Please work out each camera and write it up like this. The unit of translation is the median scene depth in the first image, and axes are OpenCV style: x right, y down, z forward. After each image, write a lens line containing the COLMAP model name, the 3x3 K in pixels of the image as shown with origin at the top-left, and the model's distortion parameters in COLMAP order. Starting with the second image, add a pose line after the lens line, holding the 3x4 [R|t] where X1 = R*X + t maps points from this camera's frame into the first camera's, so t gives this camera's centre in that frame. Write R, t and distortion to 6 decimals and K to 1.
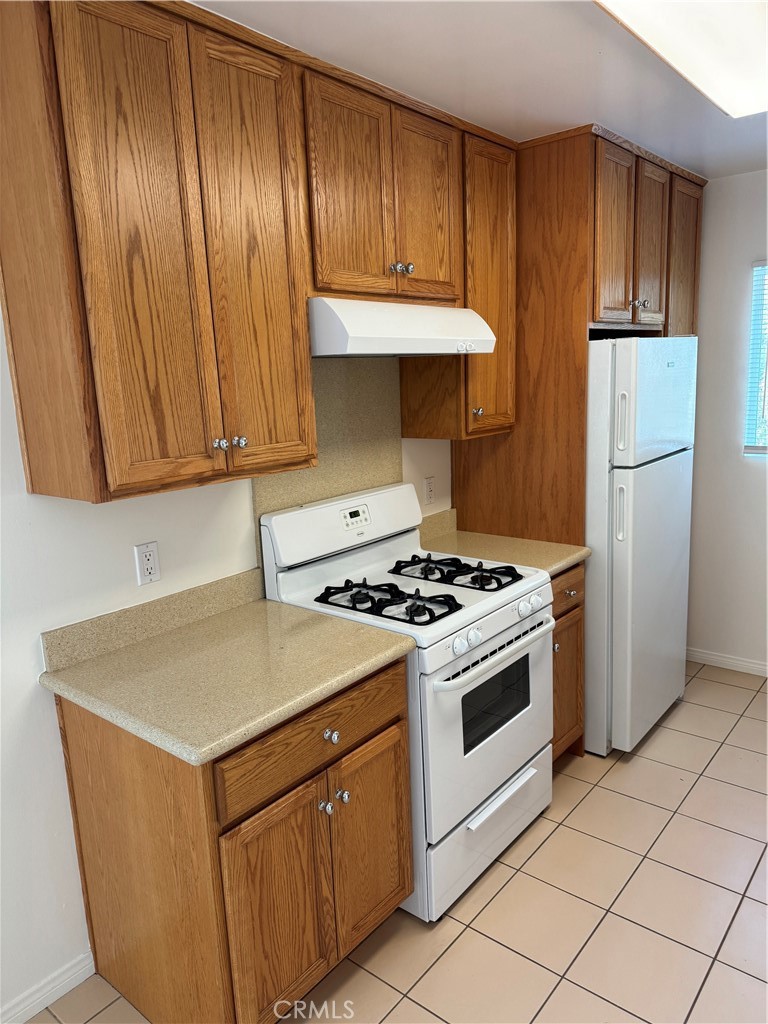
lens RADIAL K [[721.1, 0, 384.0], [0, 721.1, 512.0], [0, 0, 1]] dist [0.173258, -0.292021]
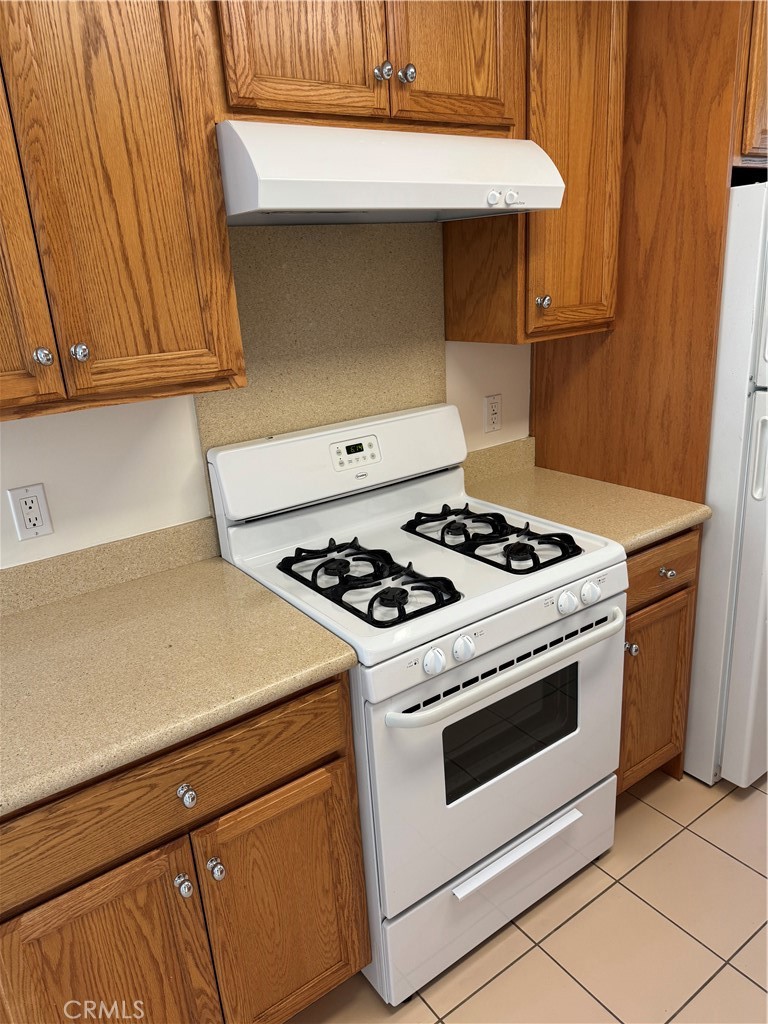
lens RADIAL K [[726.6, 0, 384.0], [0, 726.6, 512.0], [0, 0, 1]] dist [0.037353, -0.033371]
pose [[0.964924, 0.063422, -0.254753, 0.189418], [-0.027130, 0.989275, 0.143524, -0.041584], [0.261124, -0.131578, 0.956296, 0.310771]]
